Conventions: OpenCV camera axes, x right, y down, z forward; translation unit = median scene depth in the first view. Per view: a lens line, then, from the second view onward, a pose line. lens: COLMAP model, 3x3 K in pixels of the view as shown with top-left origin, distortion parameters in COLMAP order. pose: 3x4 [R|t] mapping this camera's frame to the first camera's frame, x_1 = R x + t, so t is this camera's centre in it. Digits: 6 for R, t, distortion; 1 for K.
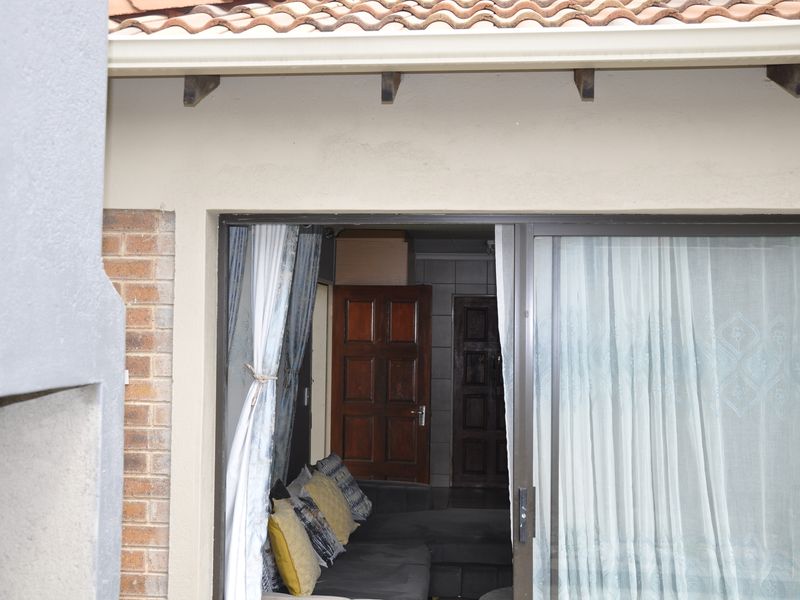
lens RADIAL K [[963.5, 0, 398.7], [0, 963.5, 302.2], [0, 0, 1]] dist [0.057749, 0.000000]
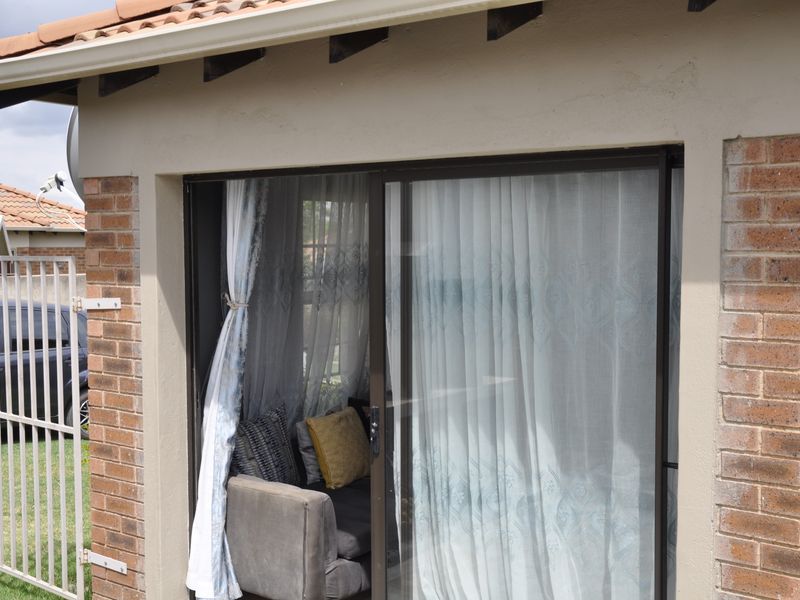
lens RADIAL K [[963.5, 0, 392.6], [0, 963.5, 299.4], [0, 0, 1]] dist [0.057749, 0.000000]
pose [[0.858925, 0.015286, -0.511873, 0.722372], [0.029544, 0.996410, 0.079331, -0.022604], [0.511248, -0.083262, 0.855390, 0.052862]]
